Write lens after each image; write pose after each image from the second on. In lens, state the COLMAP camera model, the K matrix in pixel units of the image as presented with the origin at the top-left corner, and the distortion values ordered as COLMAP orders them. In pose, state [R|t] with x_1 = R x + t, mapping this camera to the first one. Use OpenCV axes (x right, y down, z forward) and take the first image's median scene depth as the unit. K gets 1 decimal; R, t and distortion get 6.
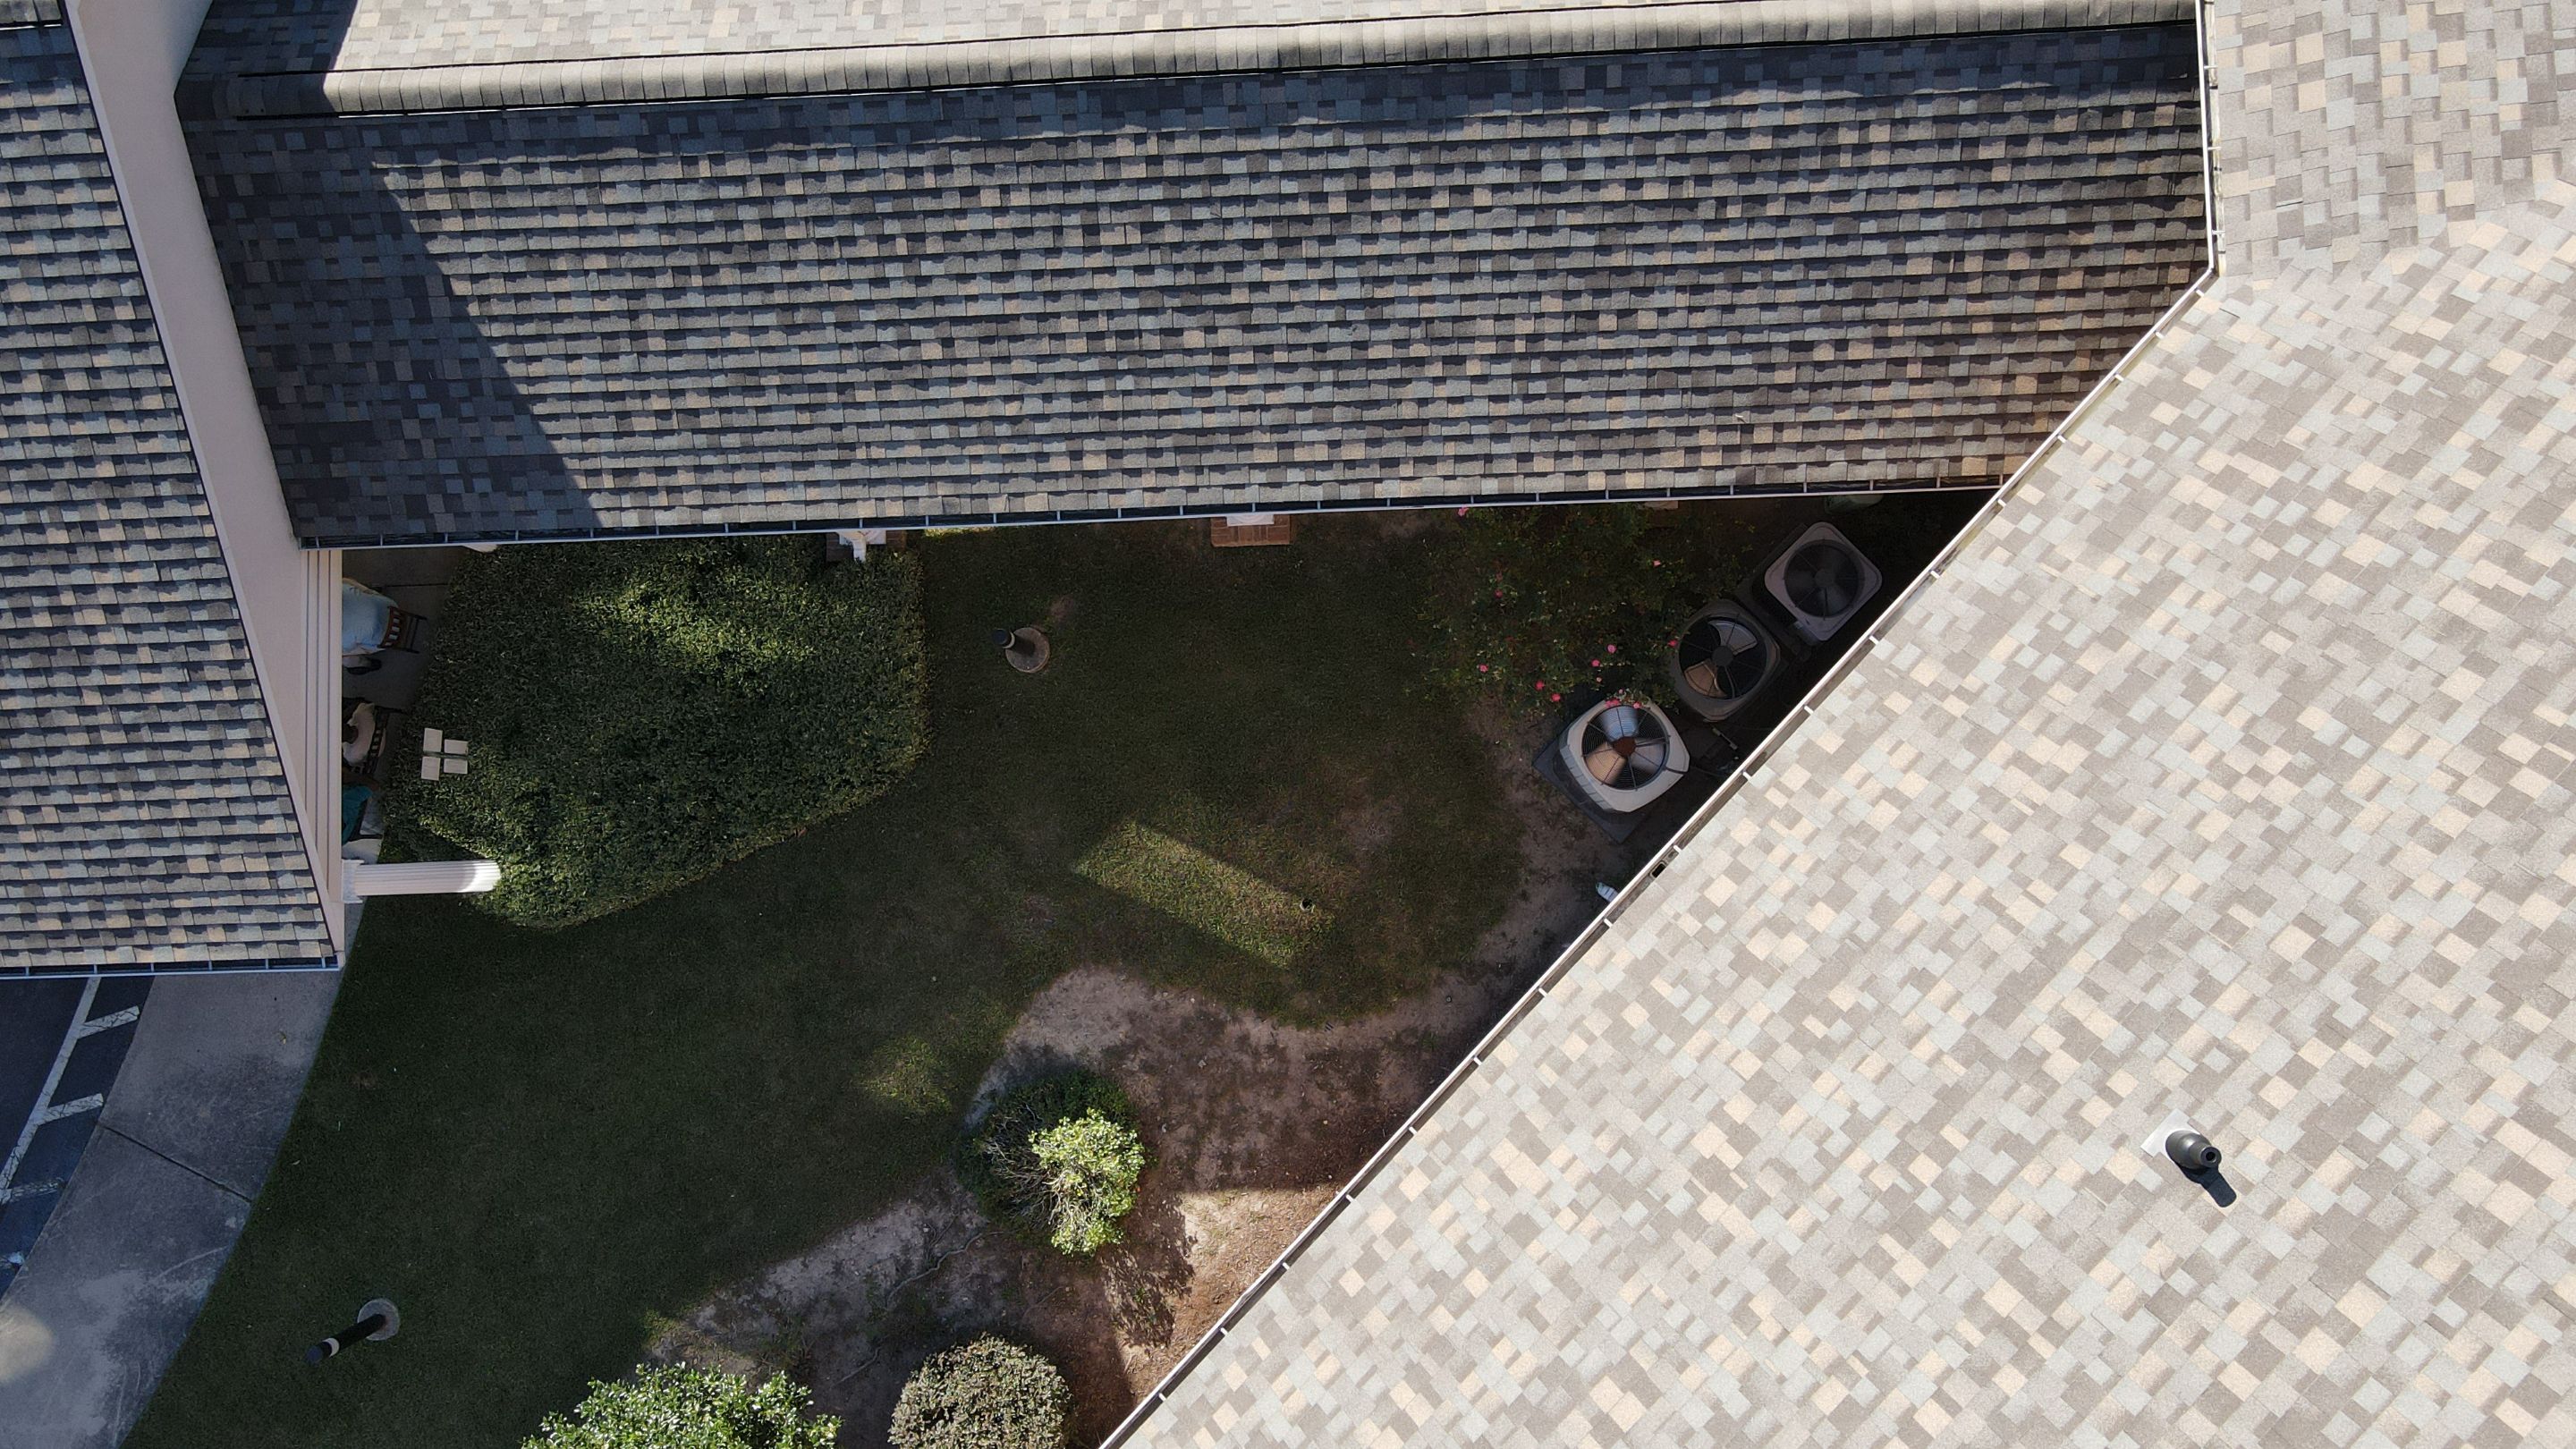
lens RADIAL K [[1957.3, 0, 1282.9], [0, 1957.3, 703.6], [0, 0, 1]] dist [-0.015943, 0.042175]
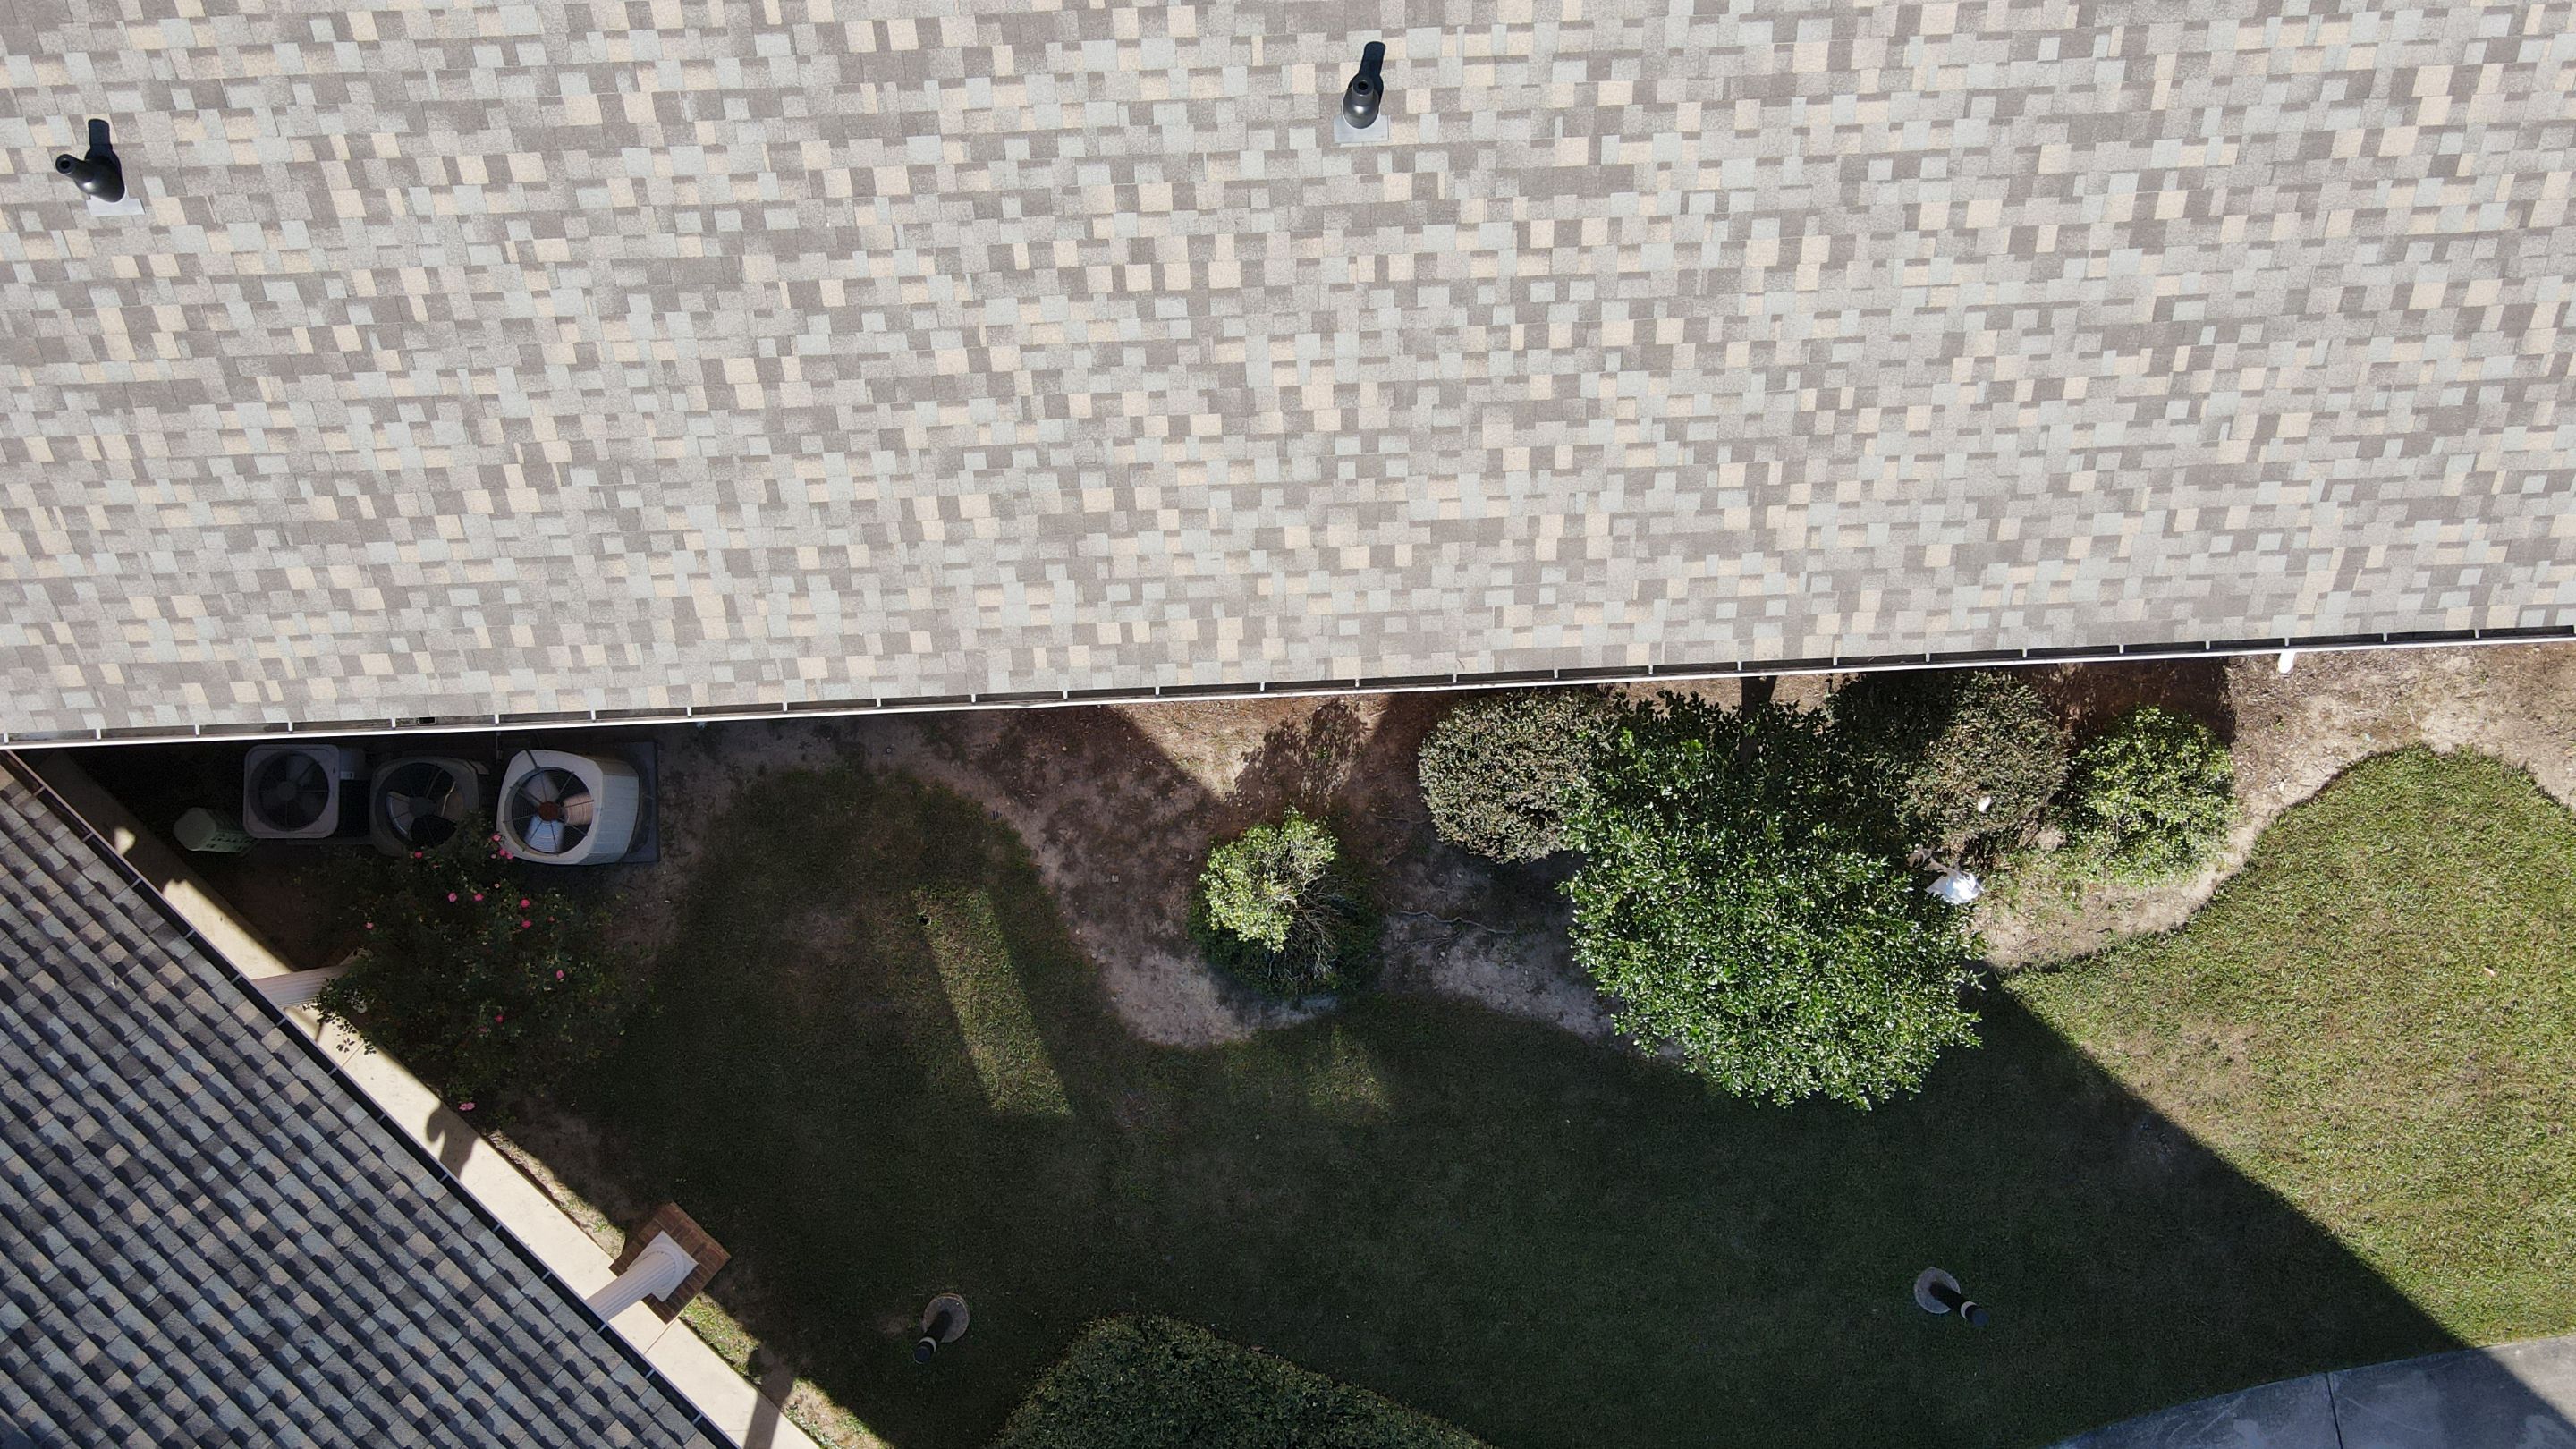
lens RADIAL K [[1957.3, 0, 1288.4], [0, 1957.3, 725.8], [0, 0, 1]] dist [-0.015943, 0.042175]
pose [[-0.714588, -0.691495, 0.105823, -0.200322], [0.699543, -0.706813, 0.105148, 0.254785], [0.002088, 0.149165, 0.988810, 0.030888]]
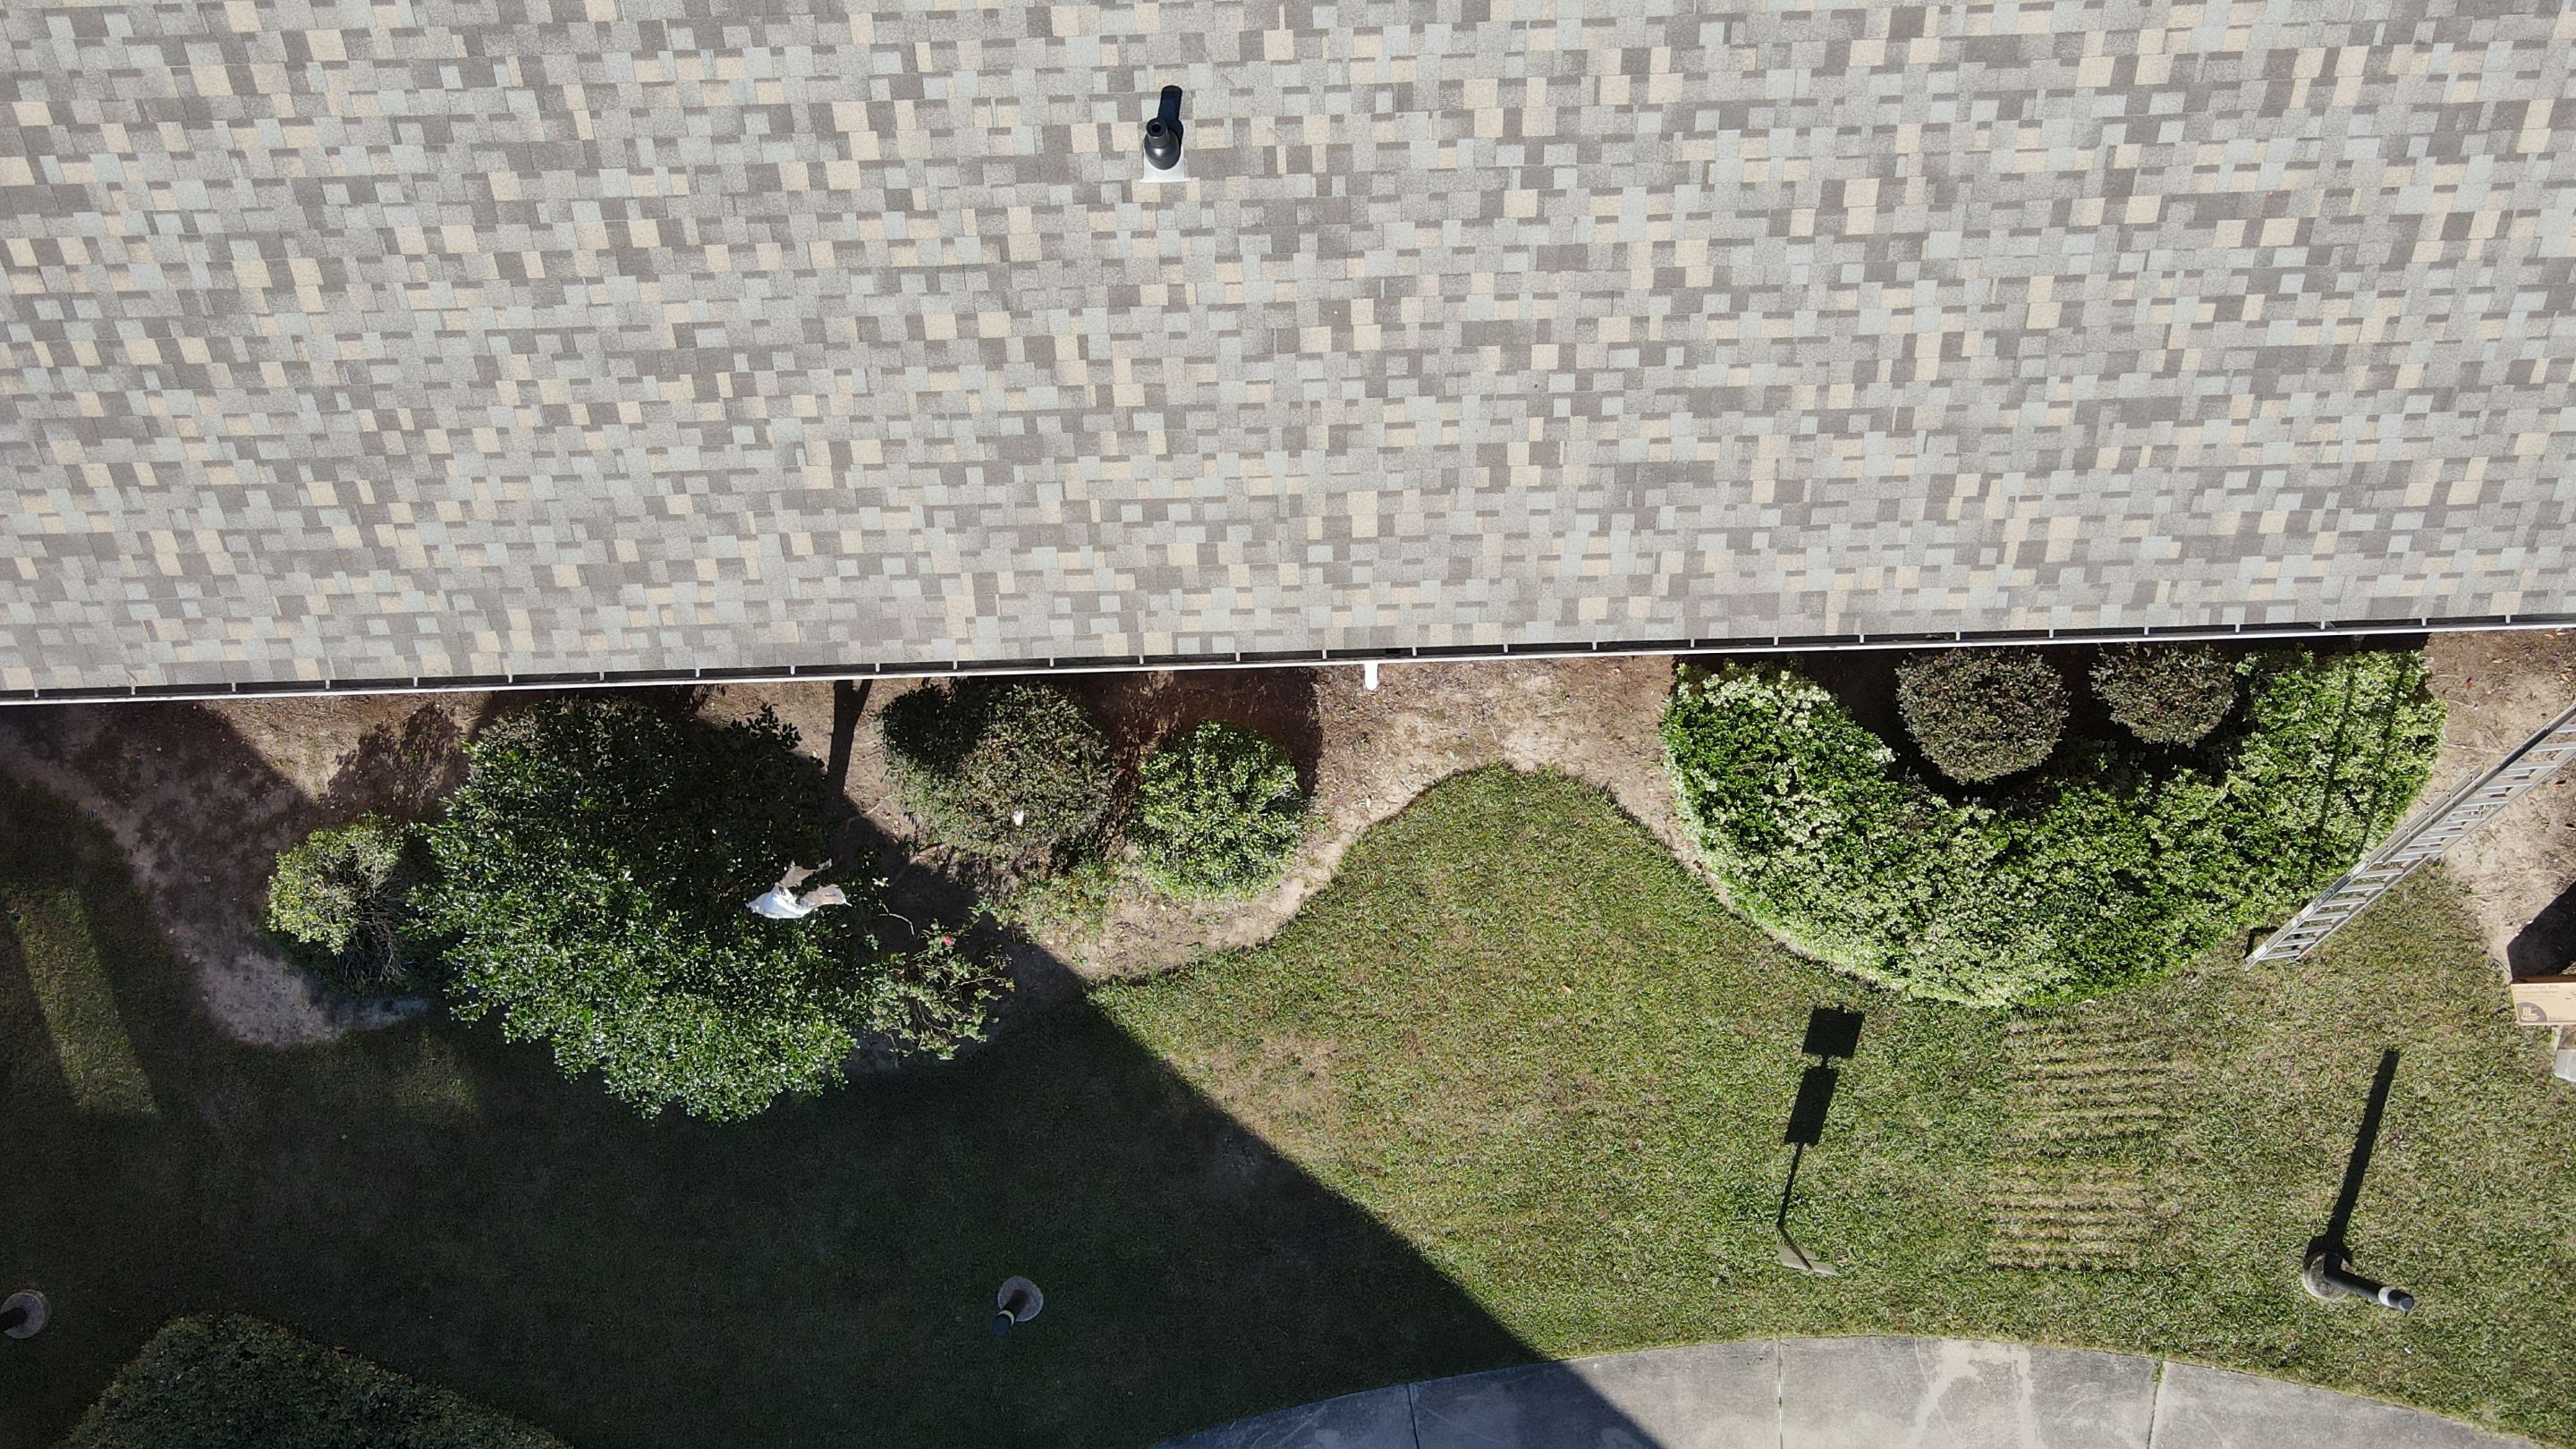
lens RADIAL K [[1957.3, 0, 1293.7], [0, 1957.3, 727.0], [0, 0, 1]] dist [-0.015943, 0.042175]
pose [[-0.705269, -0.701617, 0.101633, -0.614894], [0.708940, -0.697874, 0.101866, 0.681872], [-0.000543, 0.143895, 0.989593, 0.022745]]
